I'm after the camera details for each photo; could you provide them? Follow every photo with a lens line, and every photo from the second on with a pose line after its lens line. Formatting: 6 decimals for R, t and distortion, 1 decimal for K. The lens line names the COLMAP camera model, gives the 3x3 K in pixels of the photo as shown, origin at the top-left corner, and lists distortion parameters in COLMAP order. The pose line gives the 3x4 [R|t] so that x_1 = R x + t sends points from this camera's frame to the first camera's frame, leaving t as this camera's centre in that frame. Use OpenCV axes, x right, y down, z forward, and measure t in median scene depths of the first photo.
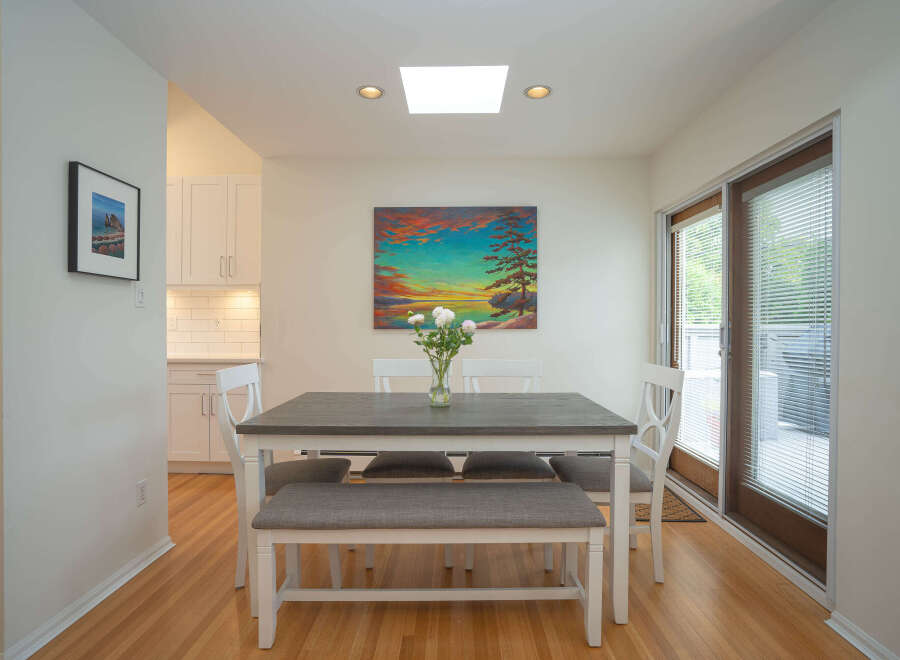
lens RADIAL K [[501.3, 0, 455.7], [0, 501.3, 328.5], [0, 0, 1]] dist [-0.034978, 0.003655]
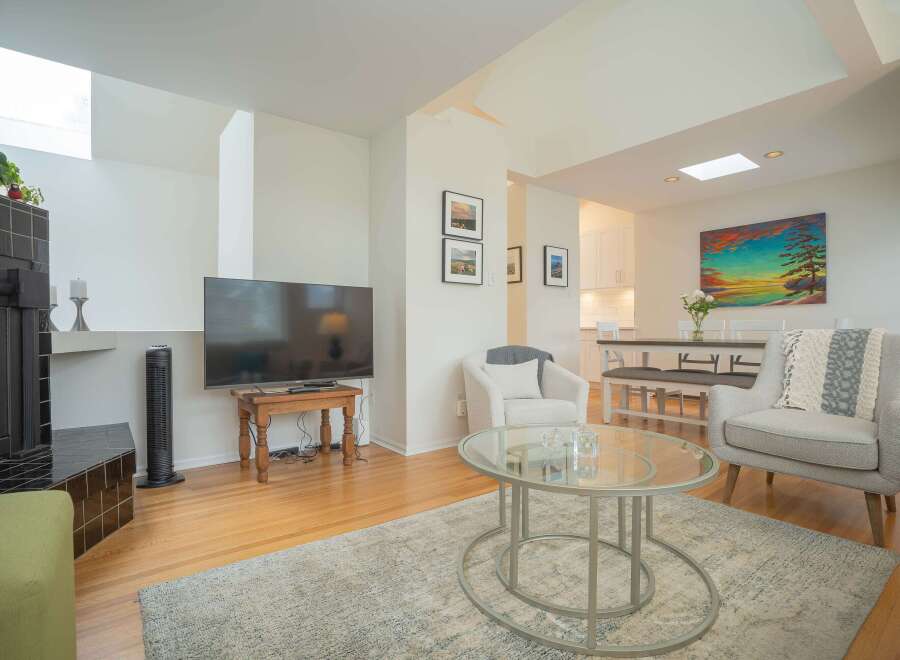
lens RADIAL K [[474.8, 0, 454.7], [0, 474.8, 331.2], [0, 0, 1]] dist [-0.021553, 0.002165]
pose [[0.644710, -0.000887, -0.764427, 0.485026], [0.000838, 1.000000, -0.000454, 0.075408], [0.764427, -0.000348, 0.644710, -0.577005]]
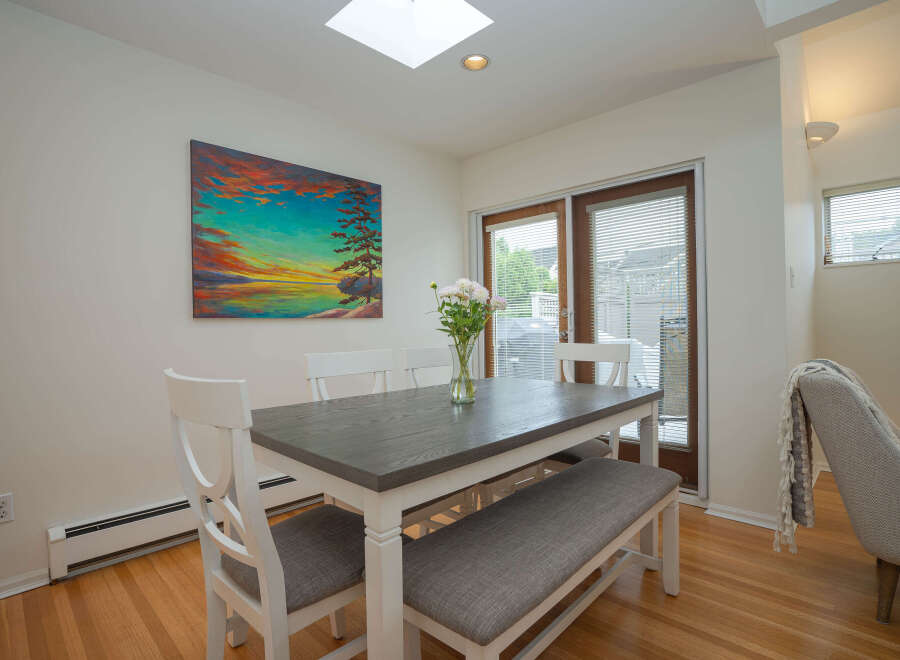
lens RADIAL K [[468.4, 0, 452.1], [0, 468.4, 329.0], [0, 0, 1]] dist [-0.039863, 0.009726]
pose [[0.698211, -0.016352, 0.715705, -0.367079], [0.019543, 0.999802, 0.003778, 0.020405], [-0.715625, 0.011349, 0.698393, 0.309511]]
